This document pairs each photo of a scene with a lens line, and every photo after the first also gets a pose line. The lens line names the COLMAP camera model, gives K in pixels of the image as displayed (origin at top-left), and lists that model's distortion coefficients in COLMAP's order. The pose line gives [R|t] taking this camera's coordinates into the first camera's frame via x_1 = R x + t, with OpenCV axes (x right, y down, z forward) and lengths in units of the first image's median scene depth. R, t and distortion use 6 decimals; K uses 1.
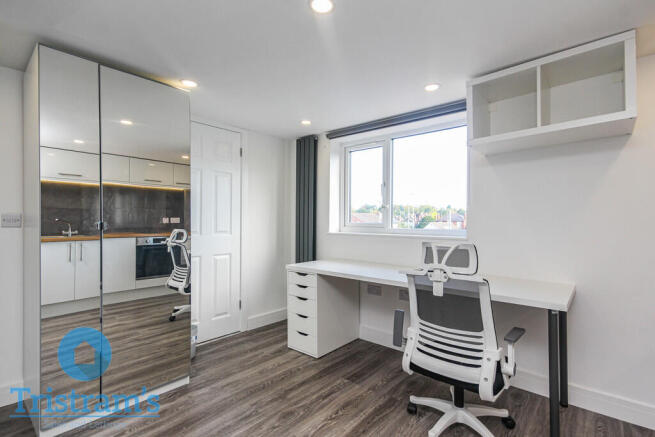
lens RADIAL K [[316.4, 0, 324.8], [0, 316.4, 220.4], [0, 0, 1]] dist [0.003425, 0.000381]
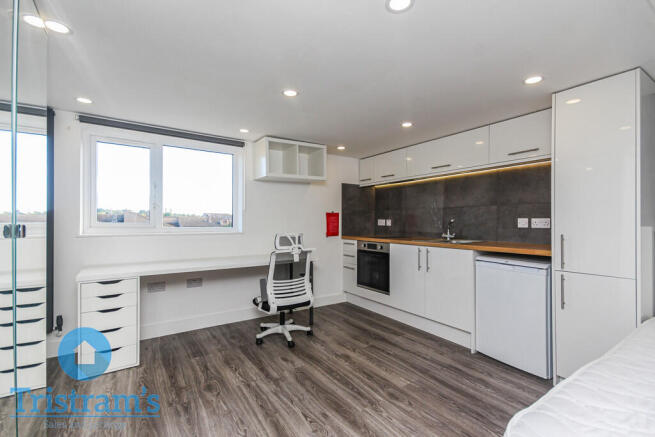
lens RADIAL K [[301.0, 0, 355.2], [0, 301.0, 221.6], [0, 0, 1]] dist [0.016708, 0.000540]
pose [[0.202929, -0.003419, 0.979187, -0.953821], [-0.004390, 0.999981, 0.004401, -0.006069], [-0.979184, -0.005192, 0.202910, 0.212542]]
